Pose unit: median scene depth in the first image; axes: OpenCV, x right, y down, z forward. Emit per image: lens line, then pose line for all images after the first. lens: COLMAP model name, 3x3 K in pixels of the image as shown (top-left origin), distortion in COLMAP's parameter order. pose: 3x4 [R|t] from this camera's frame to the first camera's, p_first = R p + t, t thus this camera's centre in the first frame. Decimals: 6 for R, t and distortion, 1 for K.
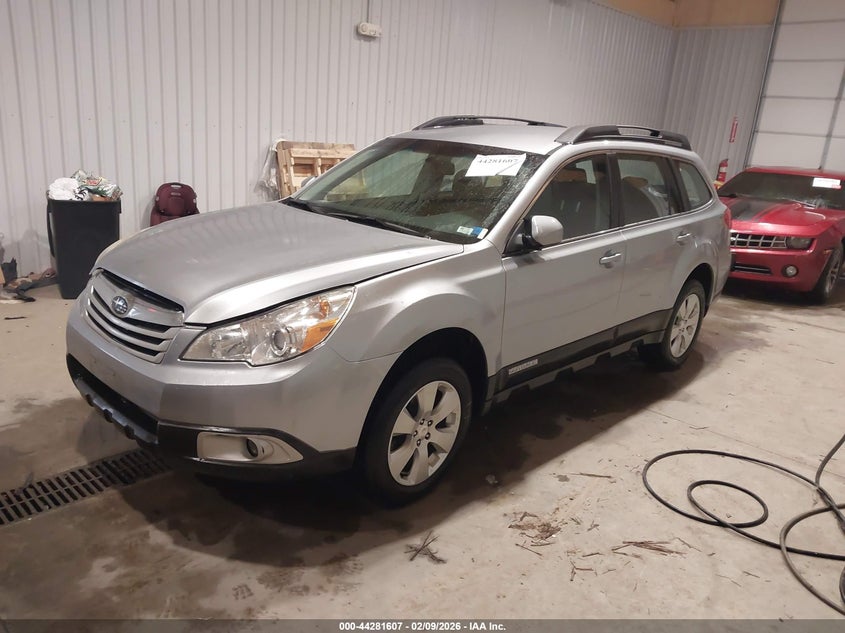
lens RADIAL K [[683.5, 0, 422.5], [0, 683.5, 316.5], [0, 0, 1]] dist [0.089226, -0.136794]
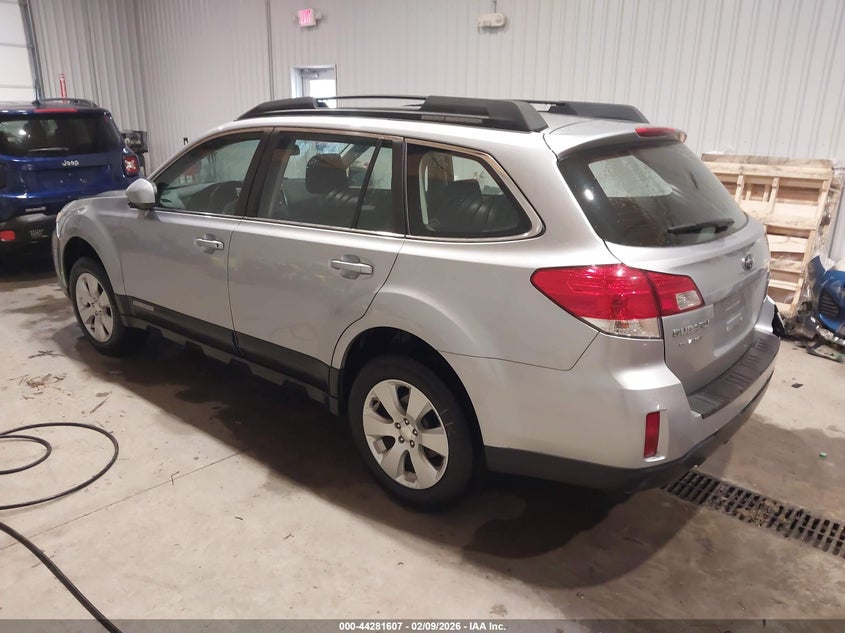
lens RADIAL K [[656.8, 0, 422.5], [0, 656.8, 316.5], [0, 0, 1]] dist [0.002418, 0.001814]
pose [[0.037908, 0.220269, -0.974702, 1.139767], [-0.282569, 0.937957, 0.200976, -0.245984], [0.958498, 0.267802, 0.097797, 1.201147]]
